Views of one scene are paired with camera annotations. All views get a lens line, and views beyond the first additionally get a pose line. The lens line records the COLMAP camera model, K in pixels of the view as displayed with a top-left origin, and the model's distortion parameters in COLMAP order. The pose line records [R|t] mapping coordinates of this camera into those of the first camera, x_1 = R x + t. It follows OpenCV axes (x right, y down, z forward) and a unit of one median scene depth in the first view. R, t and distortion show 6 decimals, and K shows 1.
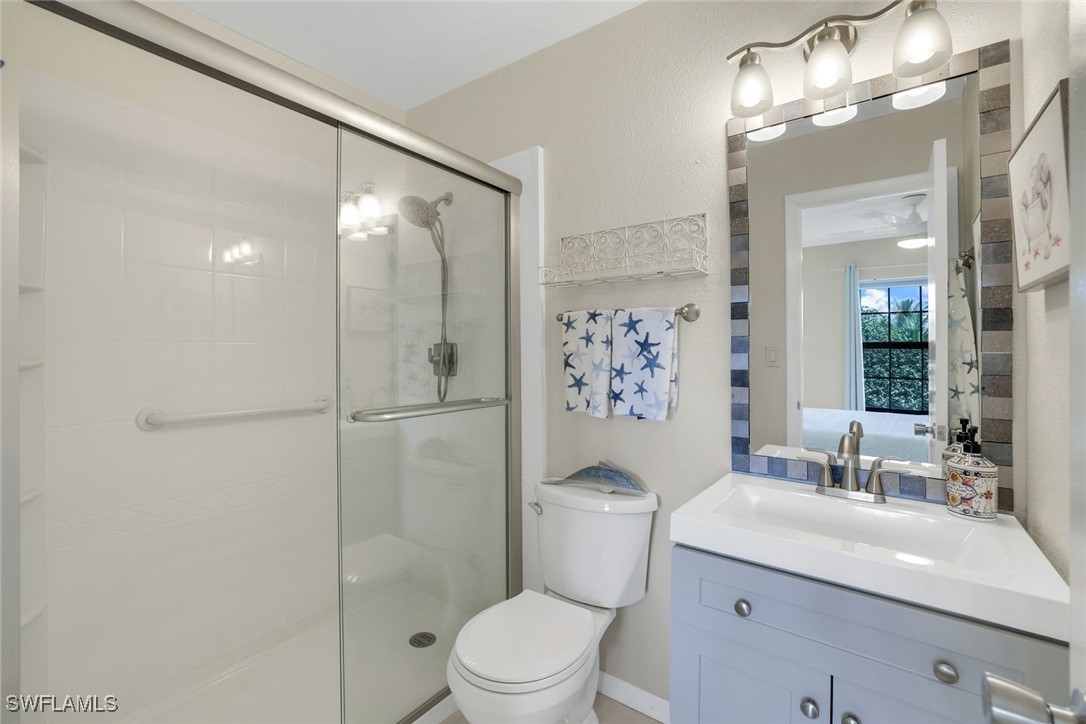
lens RADIAL K [[473.8, 0, 539.7], [0, 473.8, 358.7], [0, 0, 1]] dist [-0.016419, 0.003487]
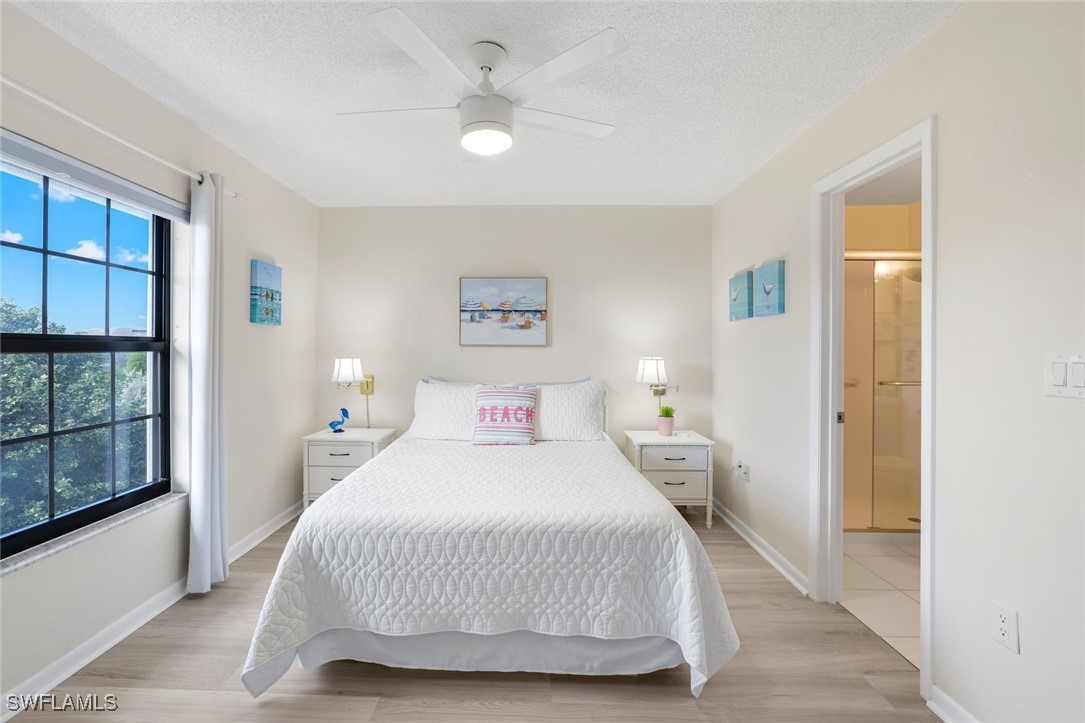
lens RADIAL K [[473.3, 0, 498.7], [0, 473.3, 356.1], [0, 0, 1]] dist [-0.016419, 0.003487]
pose [[0.553992, 0.015216, -0.832383, 0.391520], [-0.008202, 0.999884, 0.012819, -0.019901], [0.832481, -0.000275, 0.554053, -1.485814]]
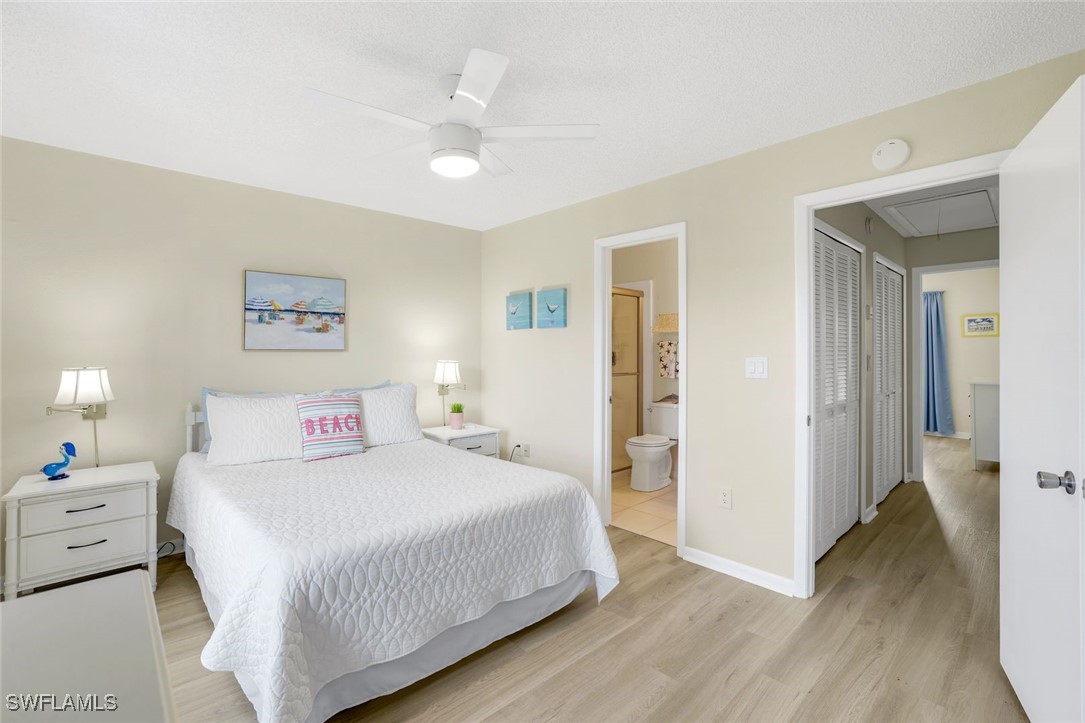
lens RADIAL K [[473.3, 0, 518.8], [0, 473.3, 358.3], [0, 0, 1]] dist [-0.016419, 0.003487]
pose [[0.971712, 0.004753, -0.236123, -0.102678], [-0.001906, 0.999923, 0.012281, -0.034014], [0.236163, -0.011484, 0.971646, -1.994543]]
